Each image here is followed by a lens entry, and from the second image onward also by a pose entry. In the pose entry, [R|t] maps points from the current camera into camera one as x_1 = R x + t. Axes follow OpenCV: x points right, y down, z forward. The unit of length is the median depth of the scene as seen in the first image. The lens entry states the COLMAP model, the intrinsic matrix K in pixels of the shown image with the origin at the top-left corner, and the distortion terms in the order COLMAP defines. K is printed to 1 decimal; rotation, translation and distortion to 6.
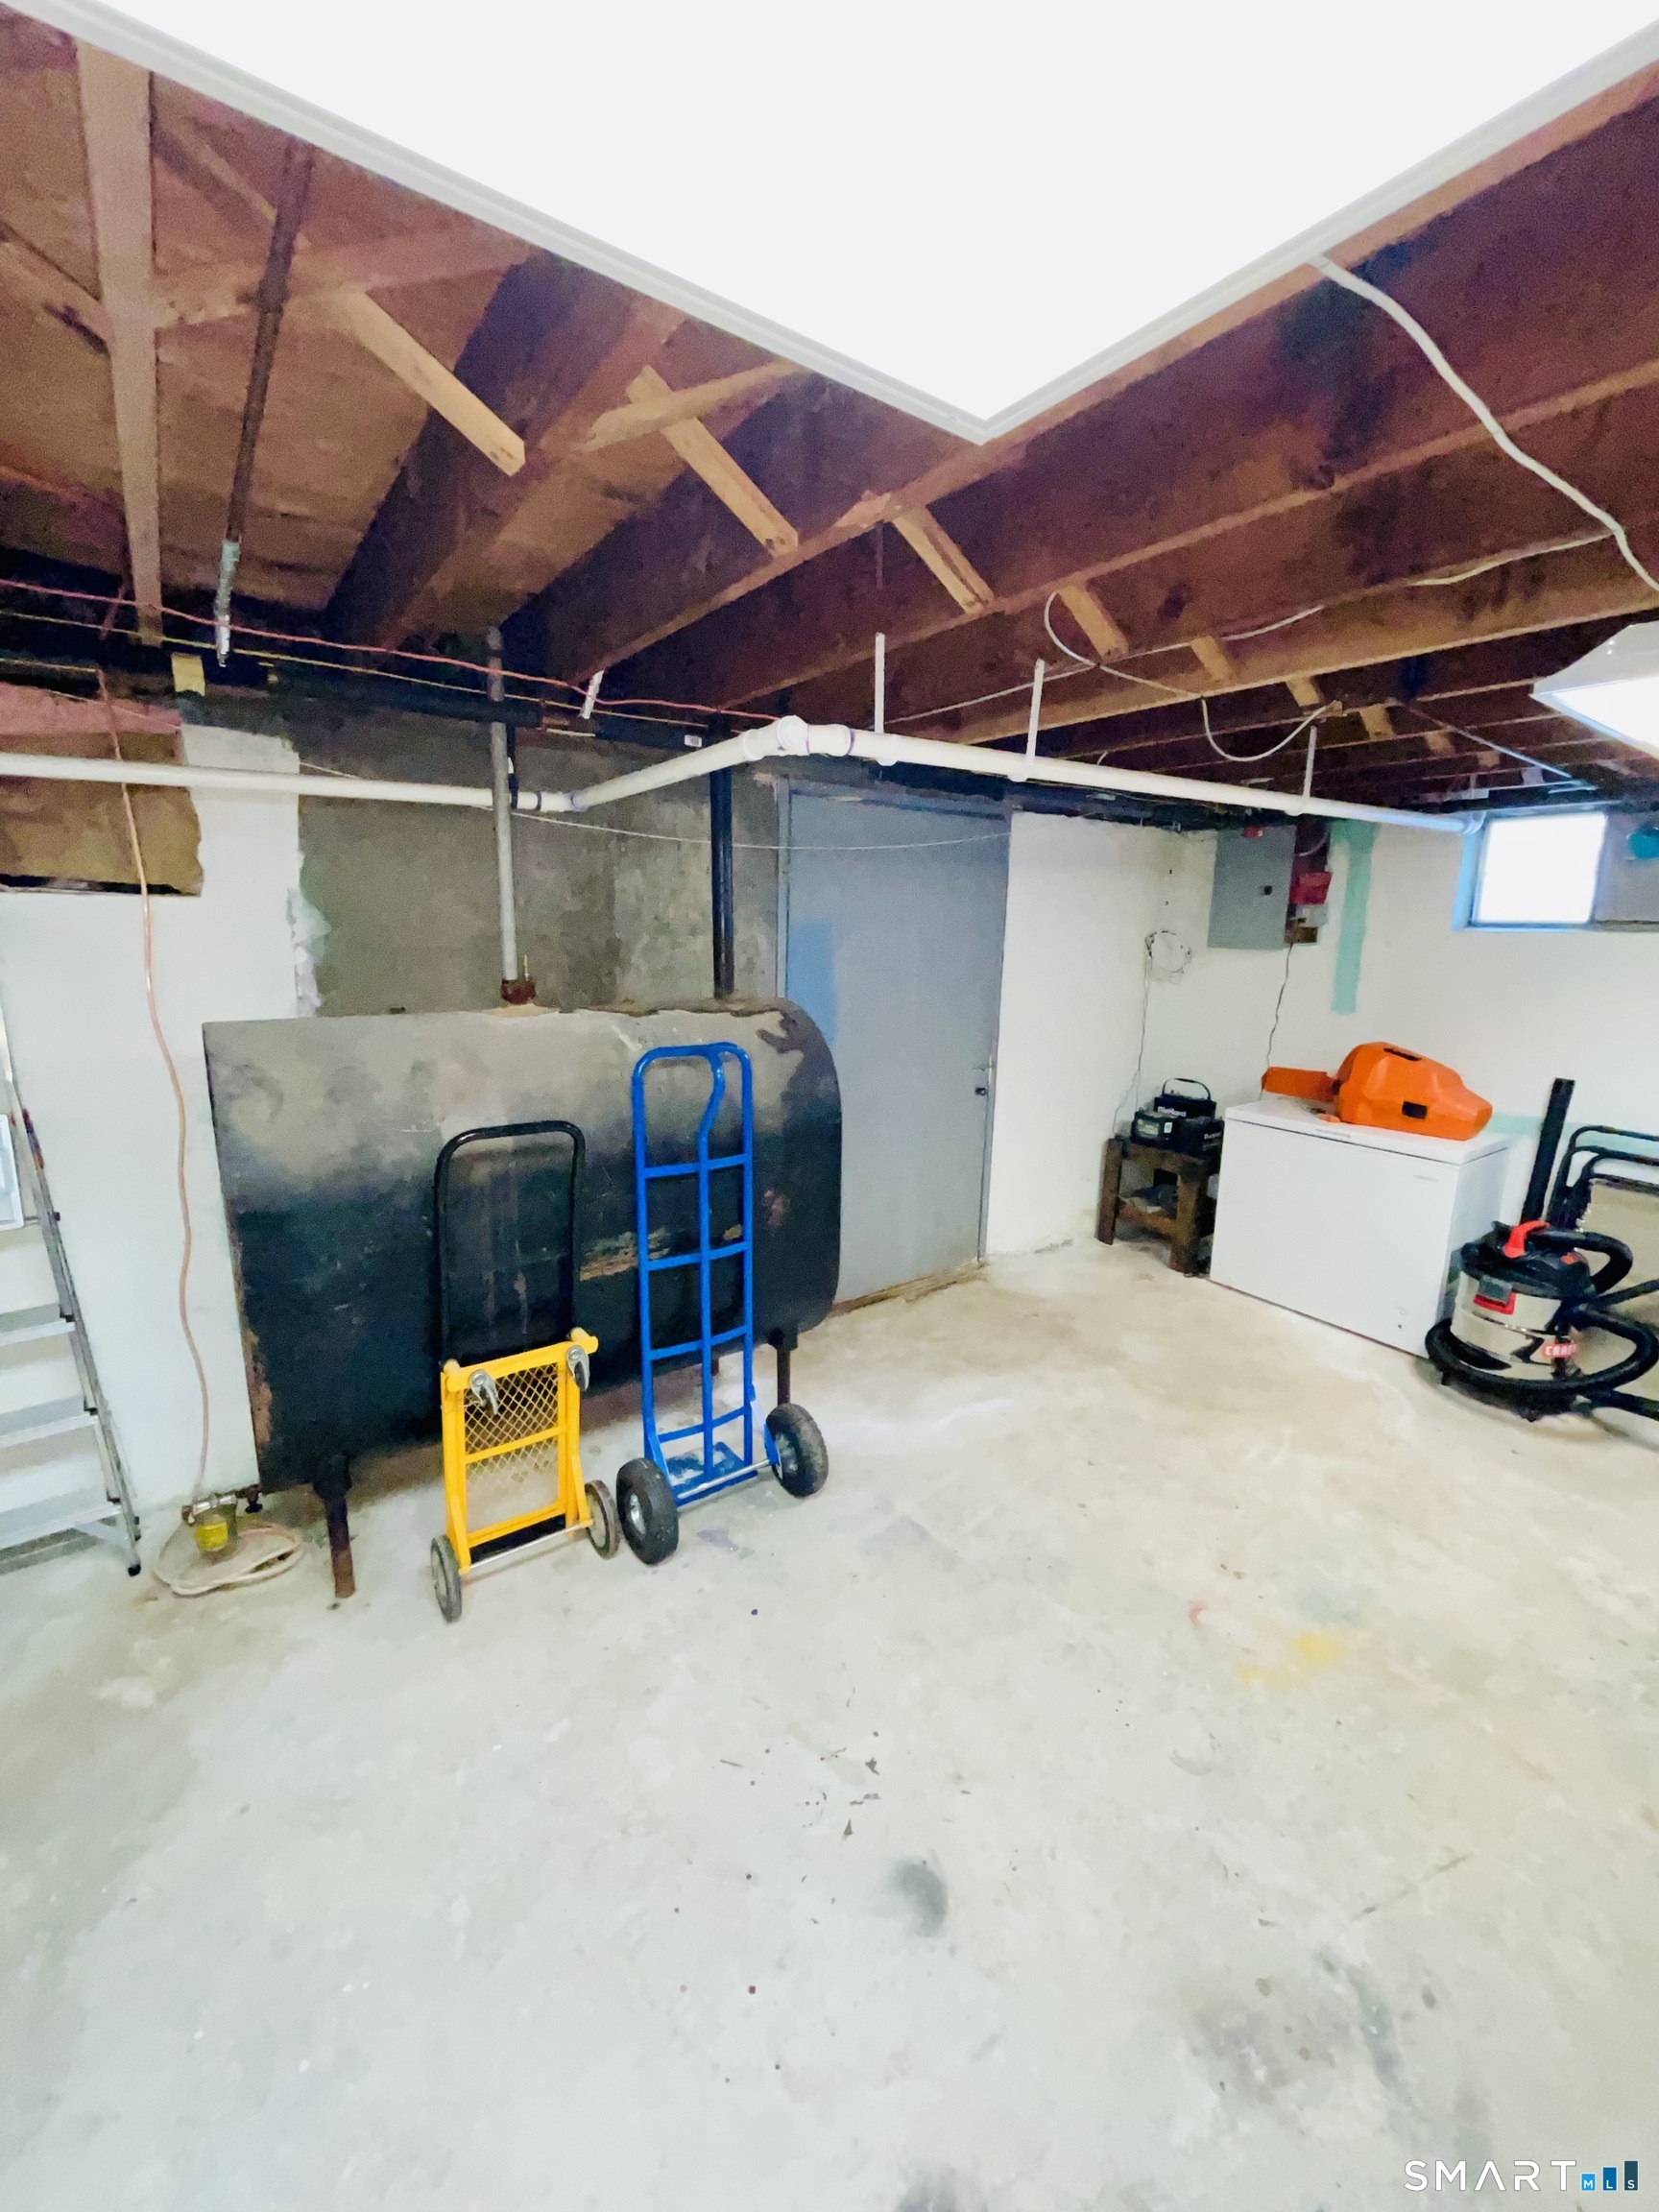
lens RADIAL K [[892.4, 0, 831.0], [0, 892.4, 1105.8], [0, 0, 1]] dist [-0.000695, -0.001005]
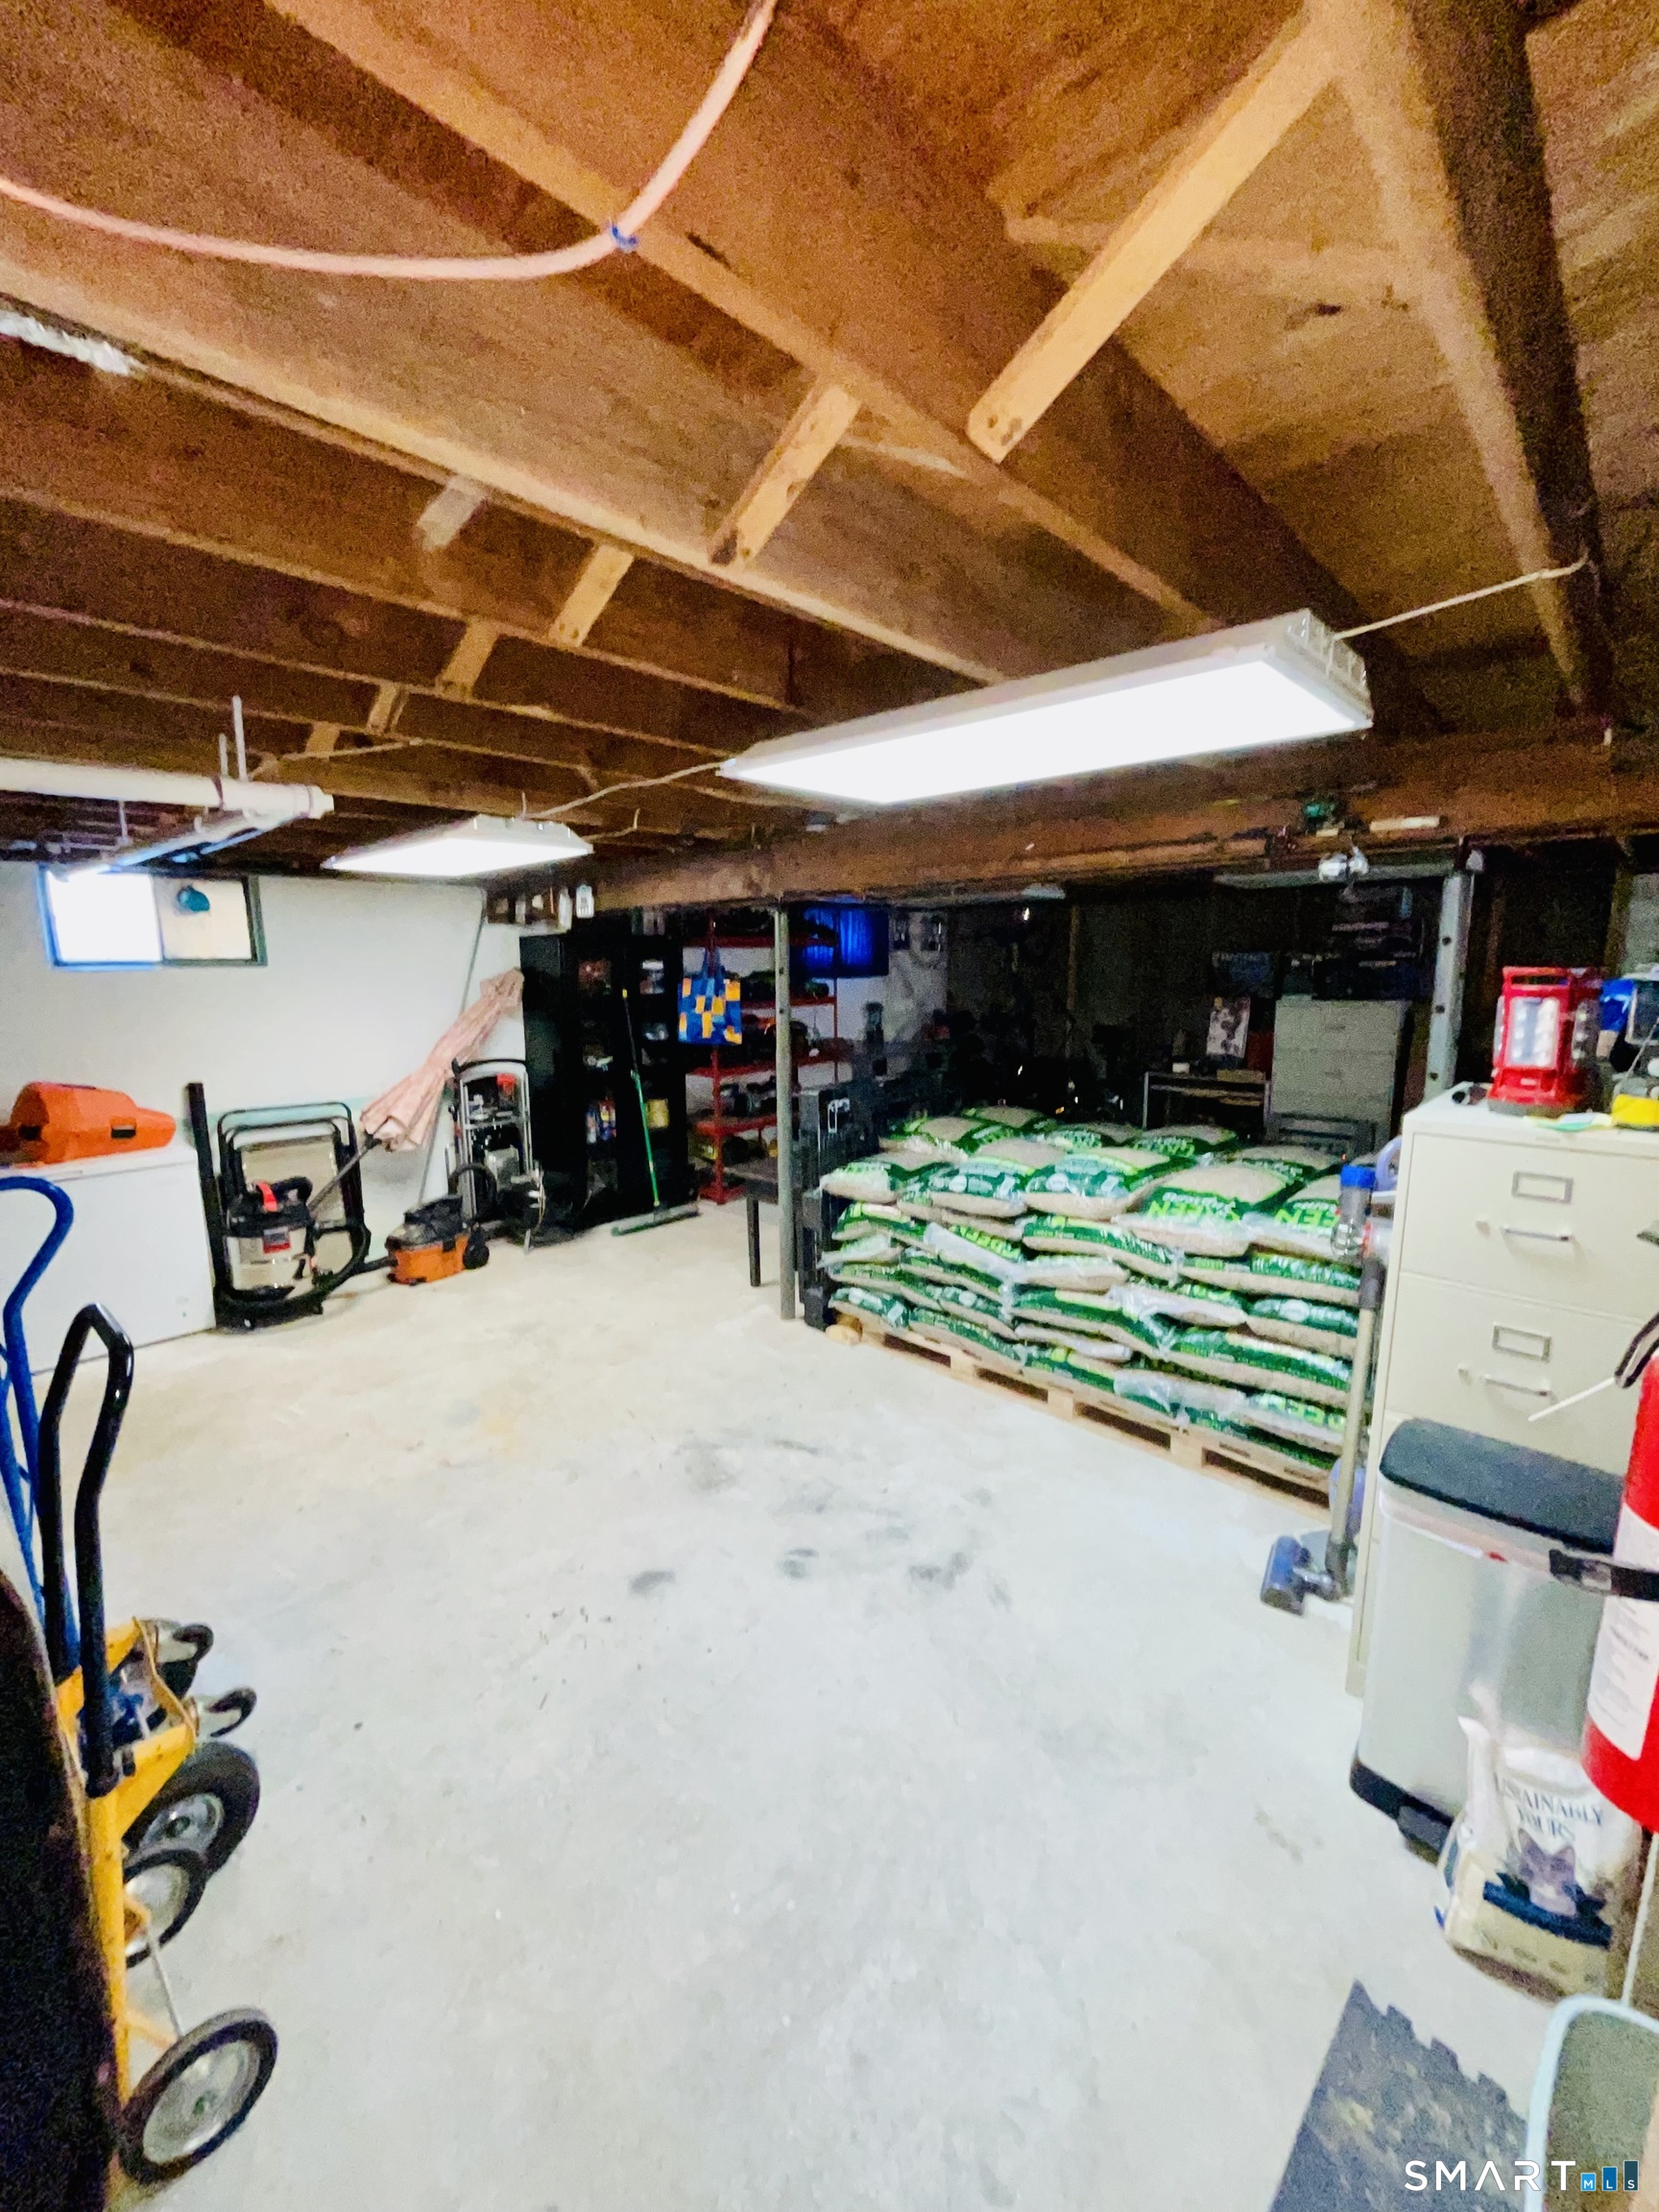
lens RADIAL K [[892.4, 0, 828.1], [0, 892.4, 1111.5], [0, 0, 1]] dist [-0.000695, -0.001005]
pose [[-0.204664, -0.176121, 0.962857, -0.672970], [0.191649, 0.957430, 0.215865, -0.102972], [-0.959887, 0.228711, -0.162198, 0.379561]]
